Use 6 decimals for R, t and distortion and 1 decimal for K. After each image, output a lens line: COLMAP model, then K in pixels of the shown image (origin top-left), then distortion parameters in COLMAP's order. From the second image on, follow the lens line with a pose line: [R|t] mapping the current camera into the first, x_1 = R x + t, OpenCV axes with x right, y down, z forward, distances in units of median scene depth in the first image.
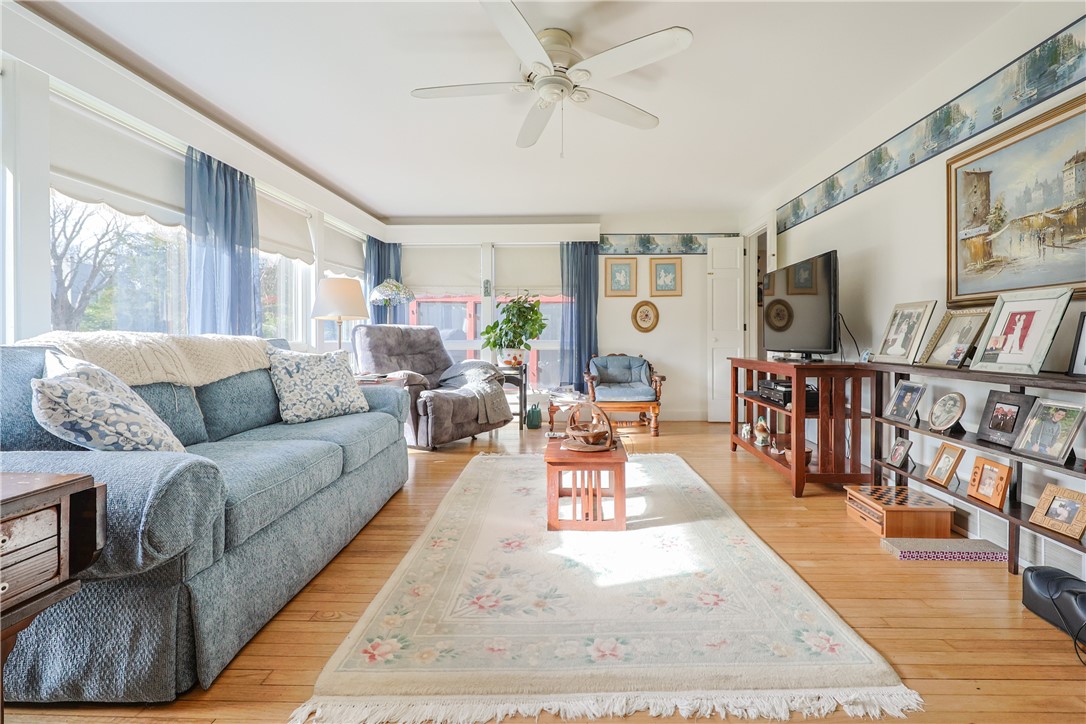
lens RADIAL K [[468.4, 0, 564.5], [0, 468.4, 346.6], [0, 0, 1]] dist [0.002188, 0.000294]
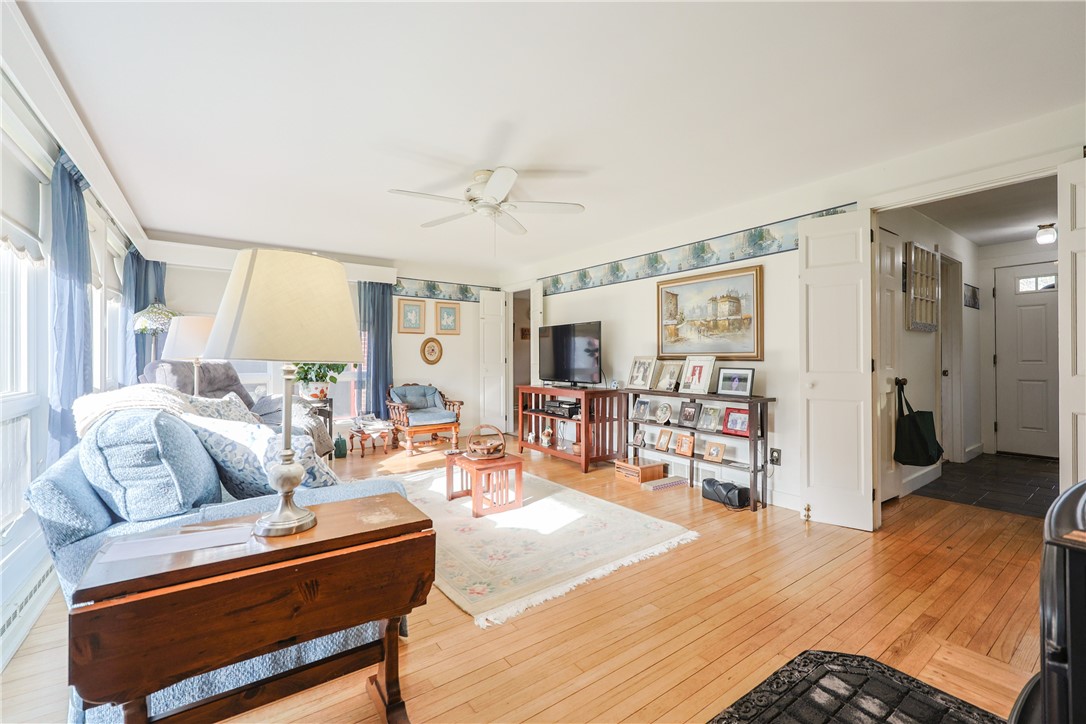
lens RADIAL K [[468.4, 0, 544.0], [0, 468.4, 362.0], [0, 0, 1]] dist [0.002188, 0.000294]
pose [[0.793161, -0.000954, 0.609011, -0.668434], [0.005849, 0.999965, -0.006051, -0.058463], [-0.608983, 0.008362, 0.793139, -0.218218]]
